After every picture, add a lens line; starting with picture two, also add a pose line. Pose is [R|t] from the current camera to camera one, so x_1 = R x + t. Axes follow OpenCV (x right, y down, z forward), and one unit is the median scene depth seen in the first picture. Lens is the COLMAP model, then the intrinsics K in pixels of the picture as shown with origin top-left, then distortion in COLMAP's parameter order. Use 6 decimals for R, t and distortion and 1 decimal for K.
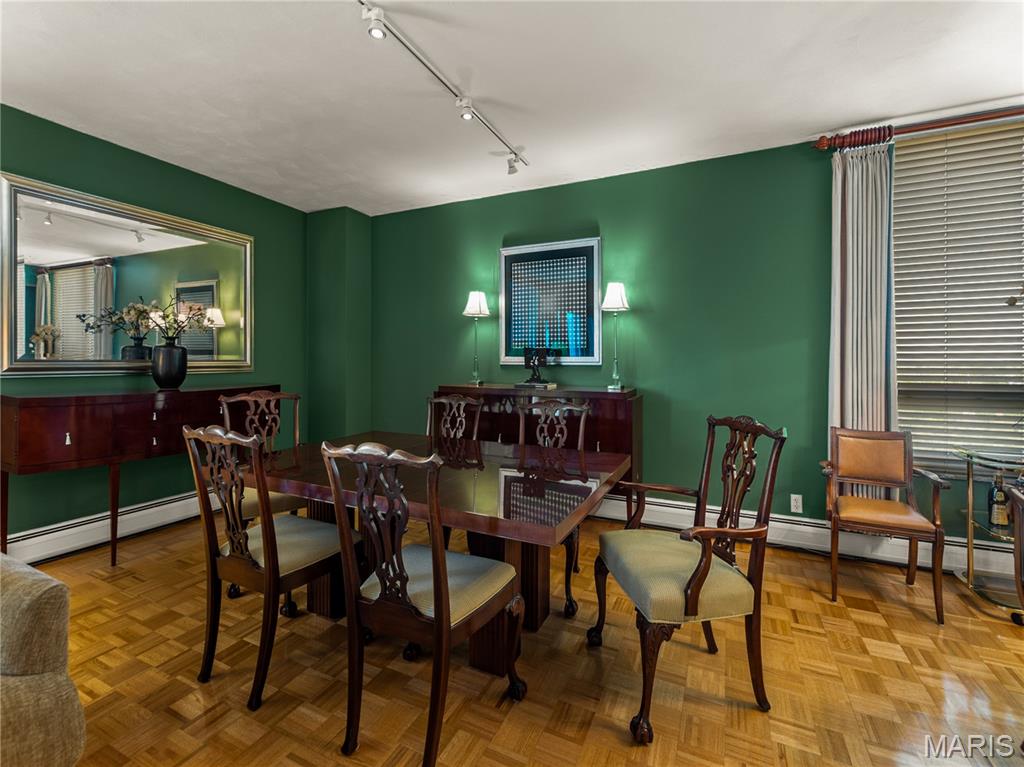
lens RADIAL K [[451.7, 0, 500.2], [0, 451.7, 359.7], [0, 0, 1]] dist [0.002732, -0.001212]
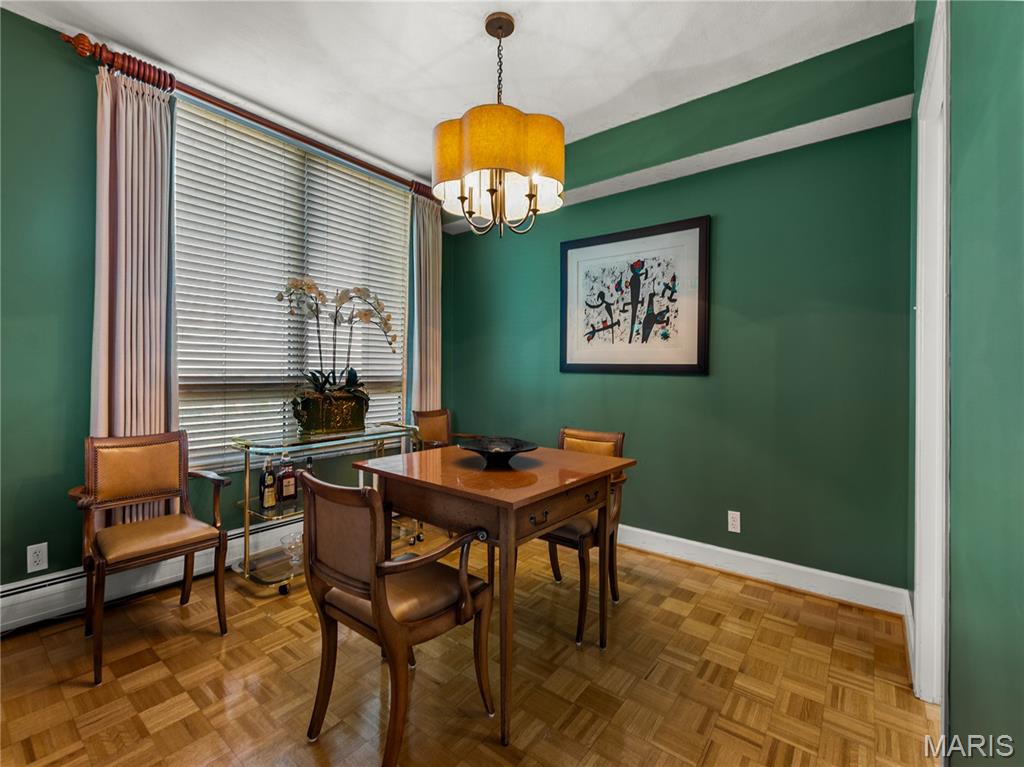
lens RADIAL K [[451.7, 0, 511.4], [0, 451.7, 373.7], [0, 0, 1]] dist [0.002732, -0.001212]
pose [[0.190243, -0.003042, 0.981732, 0.158624], [-0.010185, 0.999935, 0.005072, 0.039054], [-0.981684, -0.010963, 0.190200, 0.221715]]
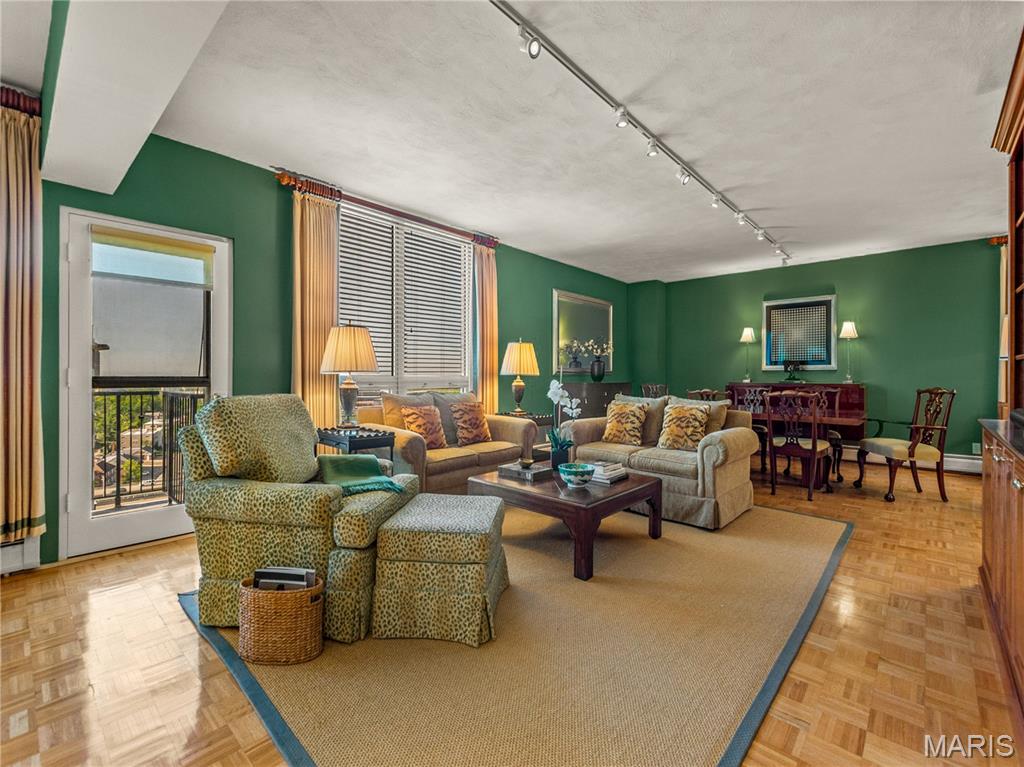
lens RADIAL K [[451.7, 0, 506.8], [0, 451.7, 378.1], [0, 0, 1]] dist [0.002732, -0.001212]
pose [[0.960871, -0.004967, -0.276950, -0.719340], [0.006658, 0.999965, 0.005165, 0.038889], [0.276915, -0.006806, 0.960870, -1.416353]]
